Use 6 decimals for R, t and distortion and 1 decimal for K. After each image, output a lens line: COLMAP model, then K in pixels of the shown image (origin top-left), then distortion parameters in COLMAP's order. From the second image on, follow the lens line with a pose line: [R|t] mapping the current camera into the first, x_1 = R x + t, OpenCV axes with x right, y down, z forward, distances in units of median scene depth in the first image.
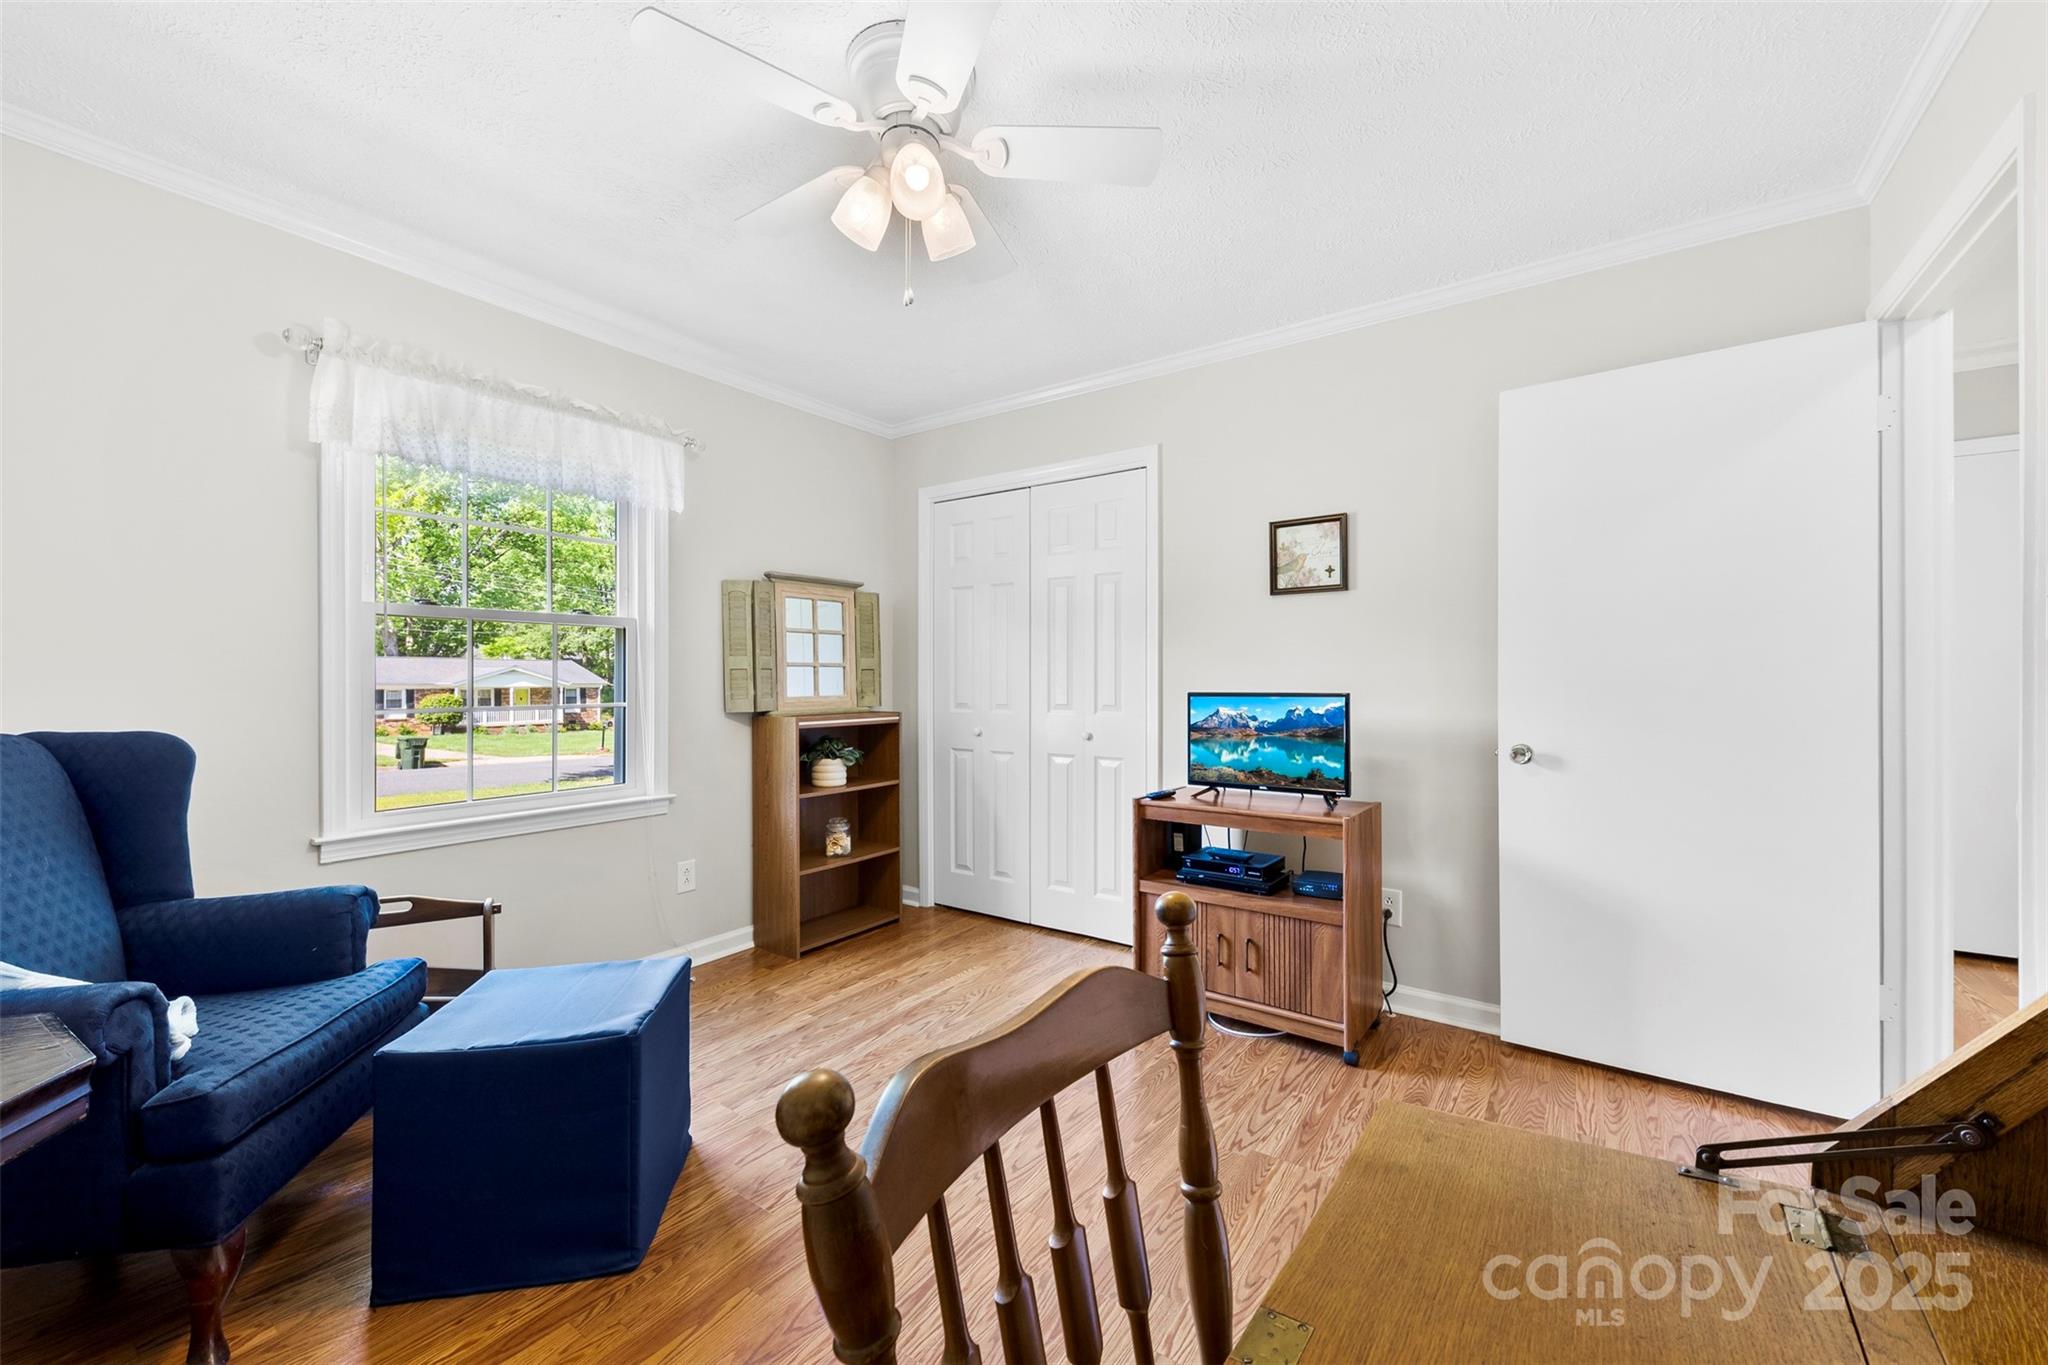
lens RADIAL K [[793.4, 0, 1010.3], [0, 793.4, 689.2], [0, 0, 1]] dist [0.015150, -0.003967]
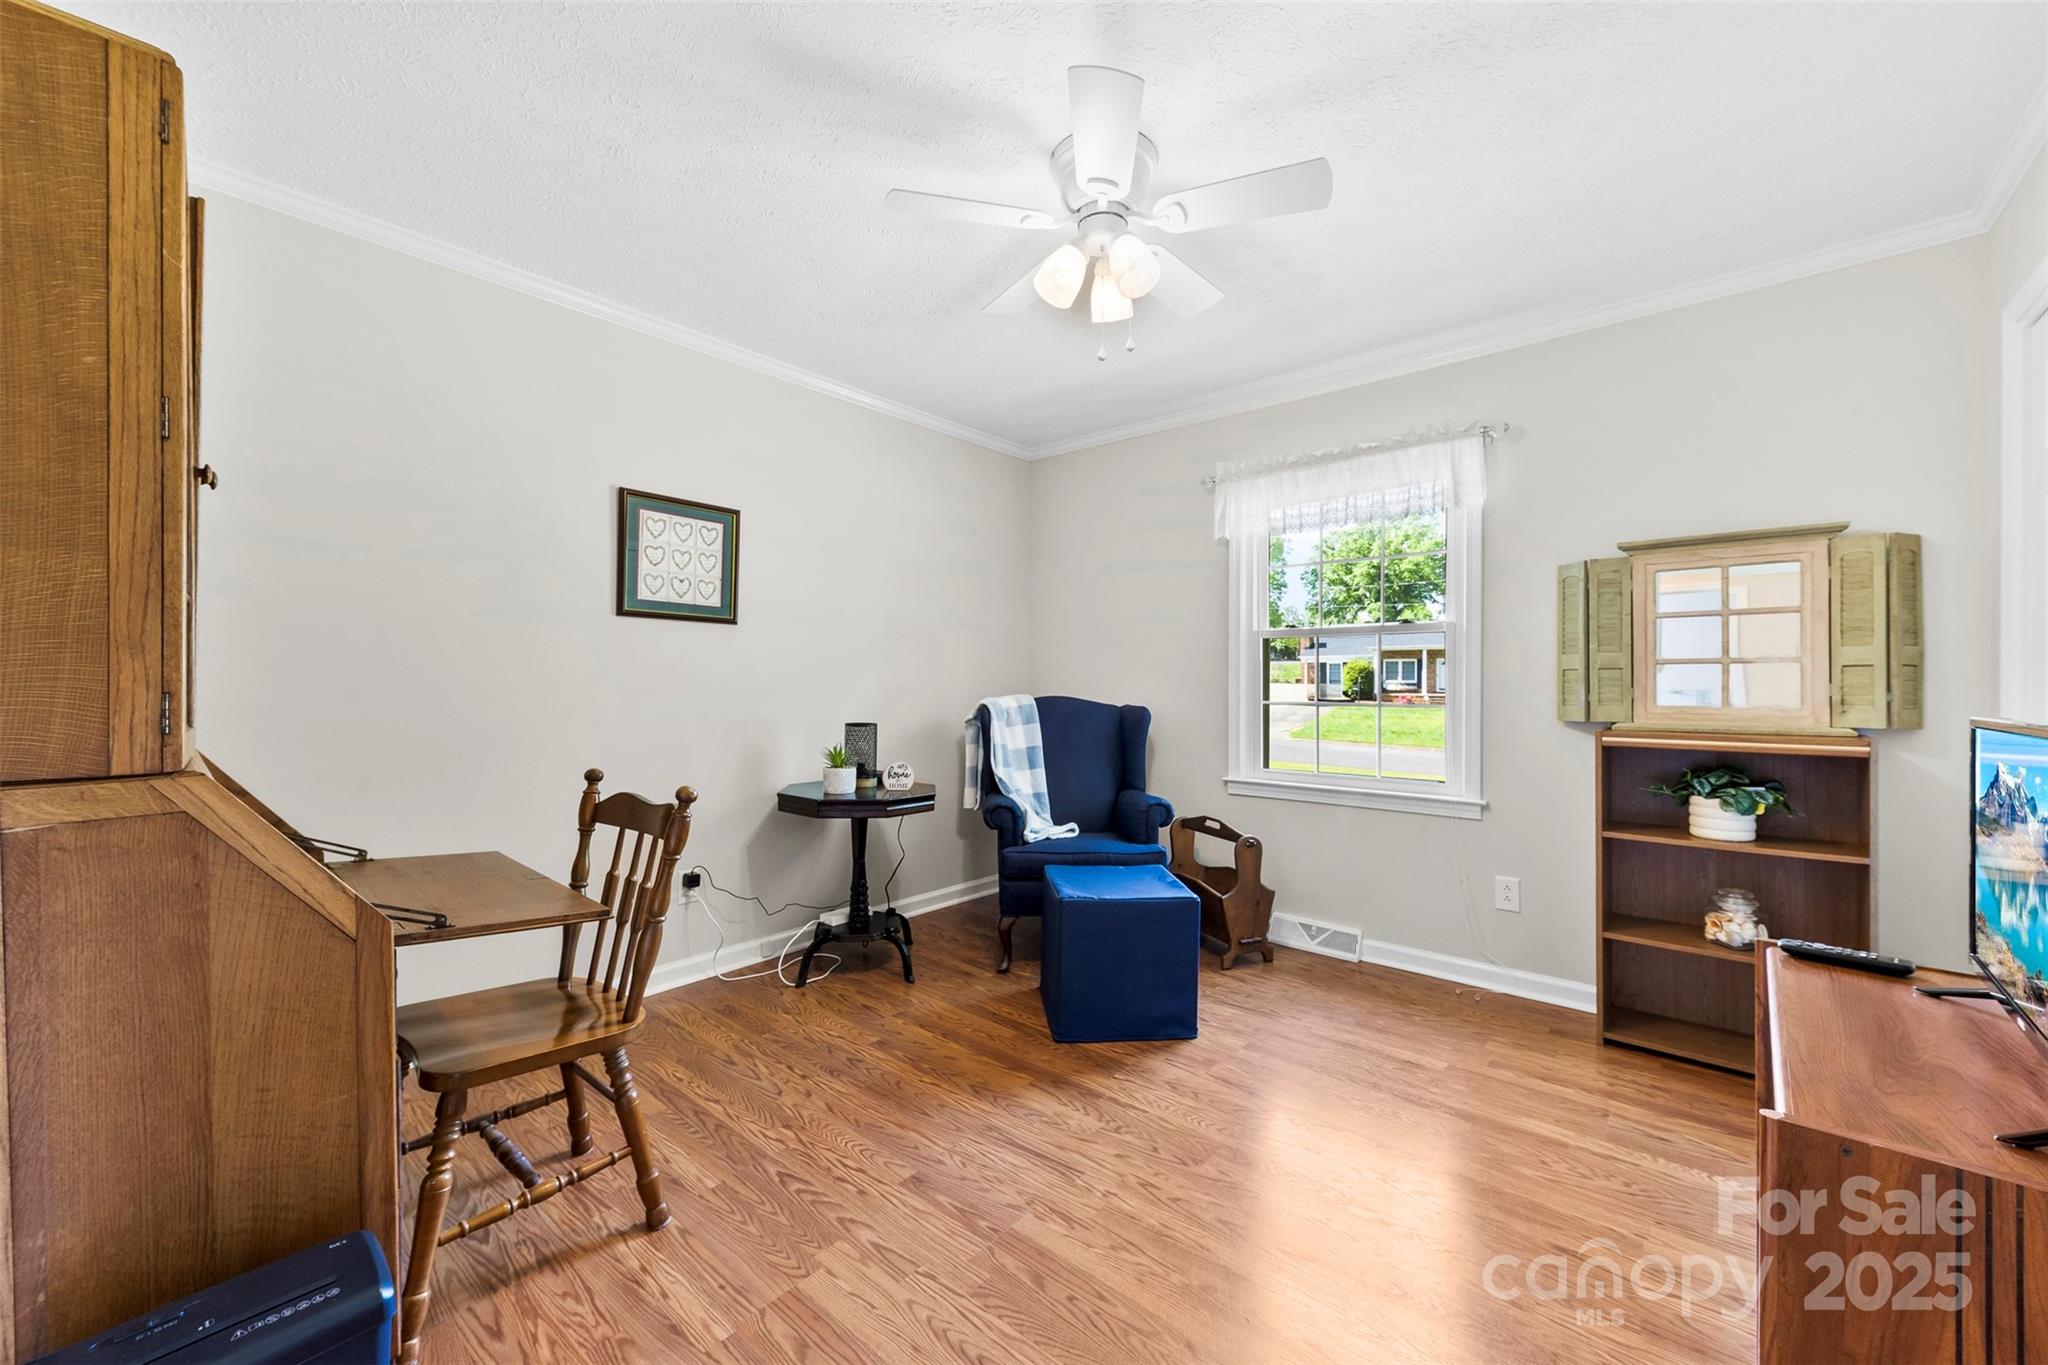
lens RADIAL K [[793.4, 0, 1023.3], [0, 793.4, 676.5], [0, 0, 1]] dist [0.015150, -0.003967]
pose [[-0.084252, 0.002878, -0.996440, 0.526994], [-0.008034, 0.999961, 0.003568, -0.015519], [0.996412, 0.008306, -0.084226, 0.479048]]
